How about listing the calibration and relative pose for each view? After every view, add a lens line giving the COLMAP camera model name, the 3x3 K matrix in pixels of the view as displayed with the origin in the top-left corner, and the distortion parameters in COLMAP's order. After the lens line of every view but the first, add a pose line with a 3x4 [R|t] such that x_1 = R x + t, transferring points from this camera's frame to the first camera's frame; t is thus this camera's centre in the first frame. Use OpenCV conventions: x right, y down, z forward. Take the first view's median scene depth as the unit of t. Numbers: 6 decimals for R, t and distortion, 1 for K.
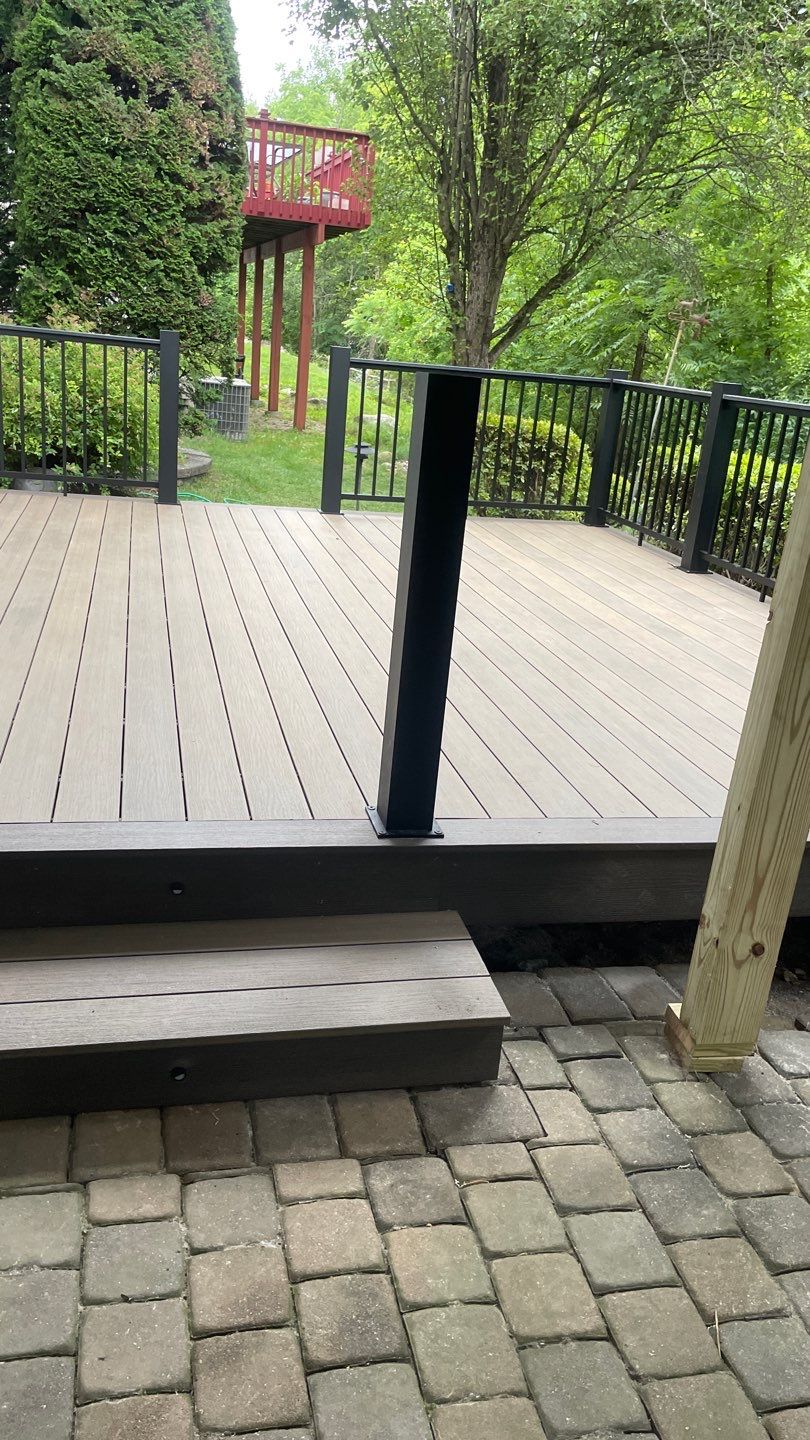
lens RADIAL K [[1088.1, 0, 405.5], [0, 1088.1, 717.5], [0, 0, 1]] dist [0.007621, -0.003873]
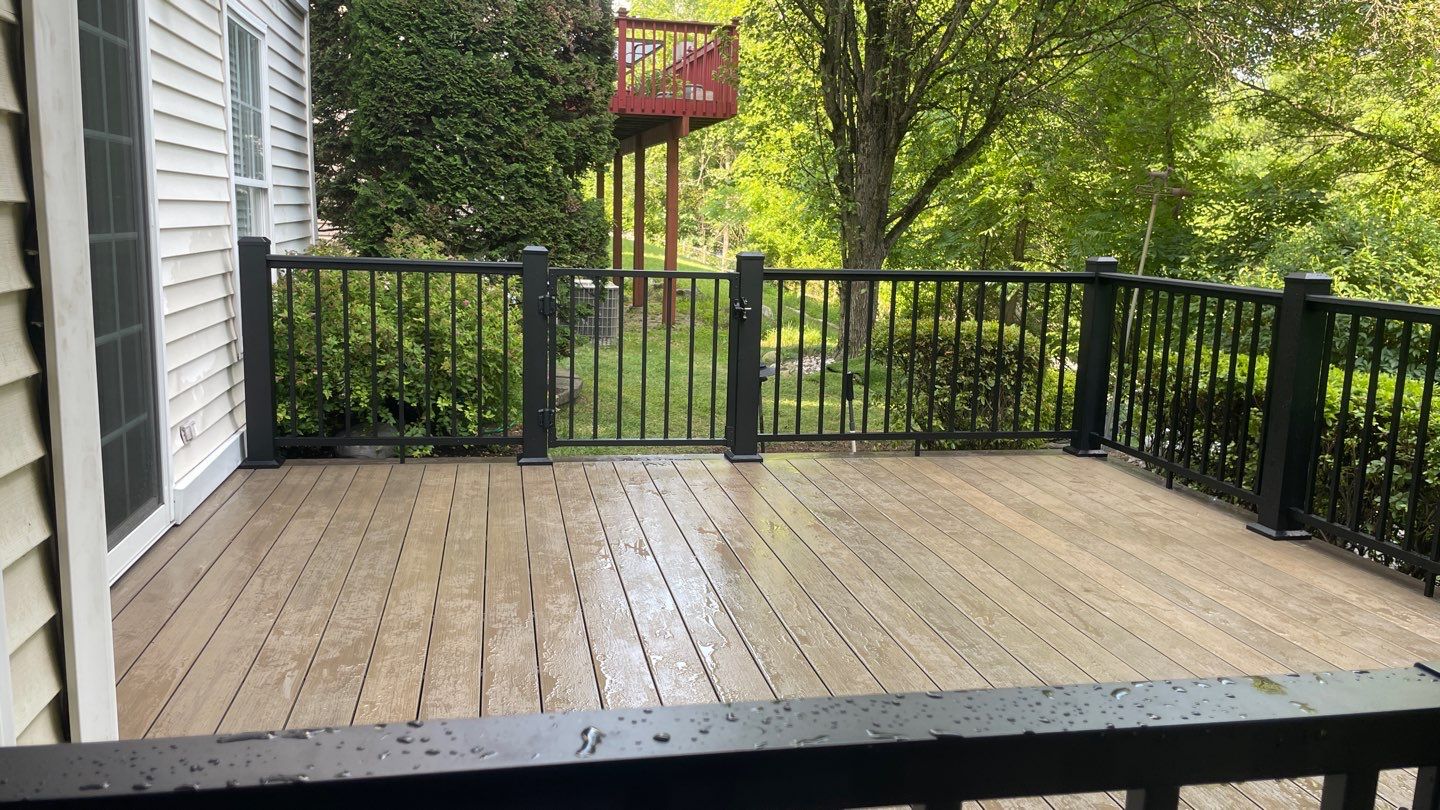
lens RADIAL K [[1088.1, 0, 721.9], [0, 1088.1, 408.1], [0, 0, 1]] dist [0.007621, -0.003873]
pose [[0.997935, -0.053860, -0.035009, -0.051210], [0.047454, 0.985426, -0.163352, -0.091302], [0.043297, 0.161353, 0.985947, 0.211804]]
